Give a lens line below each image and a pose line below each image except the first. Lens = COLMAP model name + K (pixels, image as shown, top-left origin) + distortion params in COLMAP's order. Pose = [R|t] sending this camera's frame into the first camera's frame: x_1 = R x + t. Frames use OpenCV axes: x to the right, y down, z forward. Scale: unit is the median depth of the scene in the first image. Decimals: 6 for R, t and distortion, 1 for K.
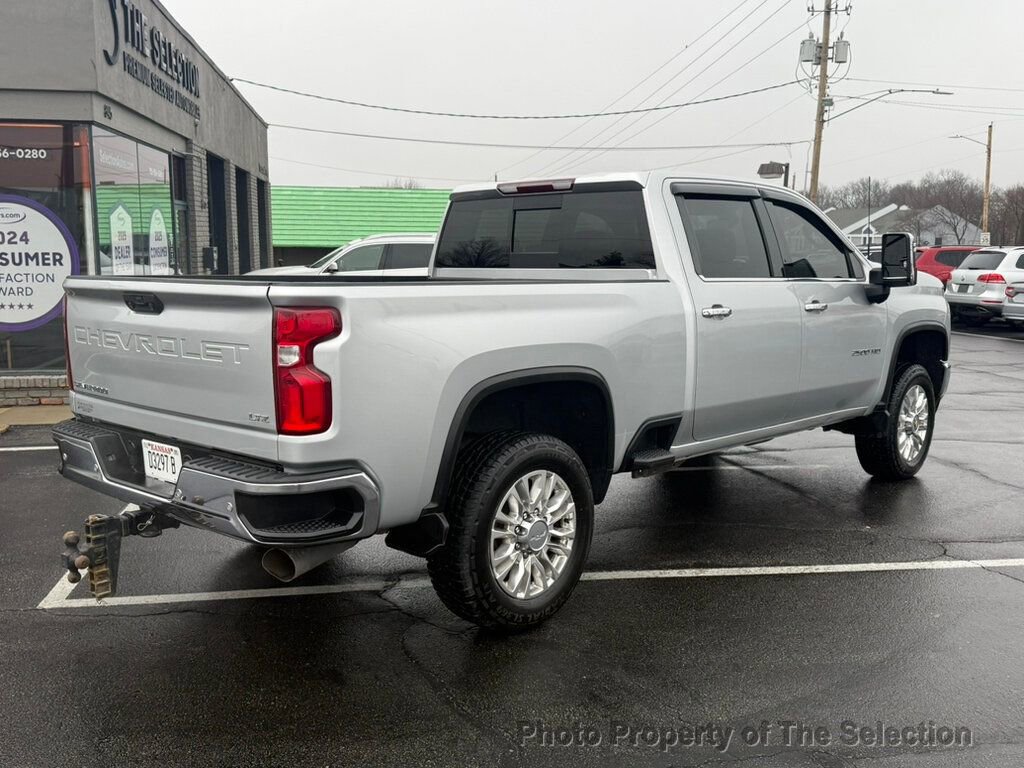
lens RADIAL K [[996.7, 0, 498.4], [0, 996.7, 382.0], [0, 0, 1]] dist [0.109654, -0.189178]
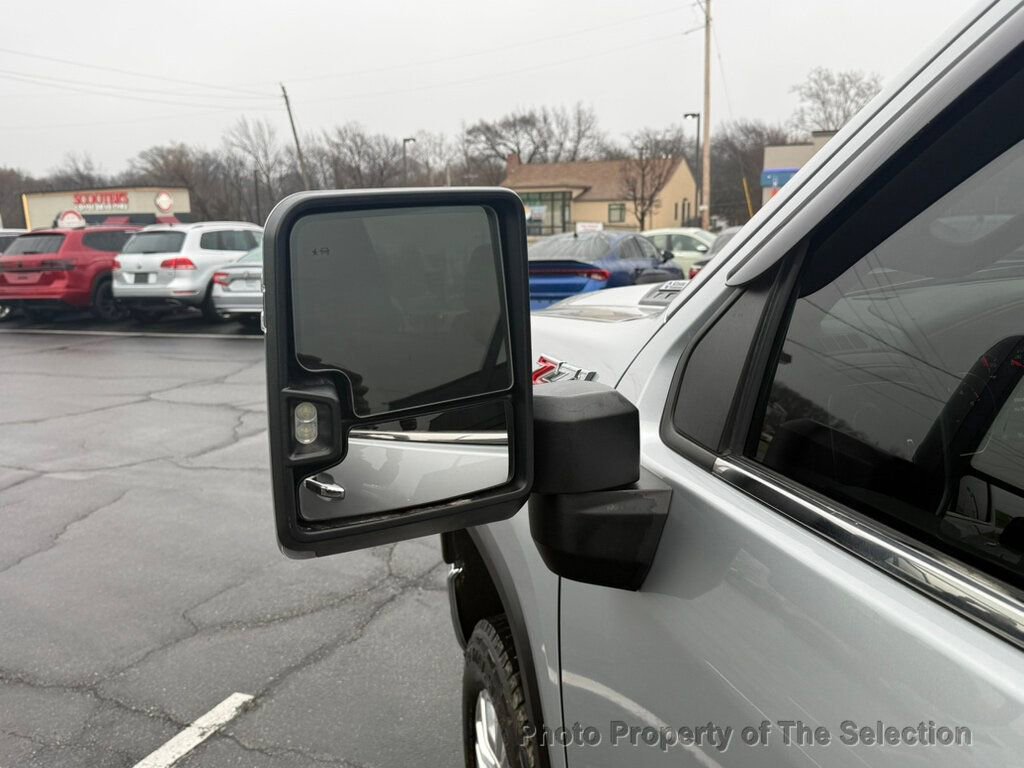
lens RADIAL K [[892.6, 0, 512.0], [0, 892.6, 384.0], [0, 0, 1]] dist [0.163279, -0.365132]
pose [[0.533259, -0.178729, 0.826856, 0.007299], [0.147330, 0.982111, 0.117271, -0.049608], [-0.833024, 0.059285, 0.550051, 0.354091]]
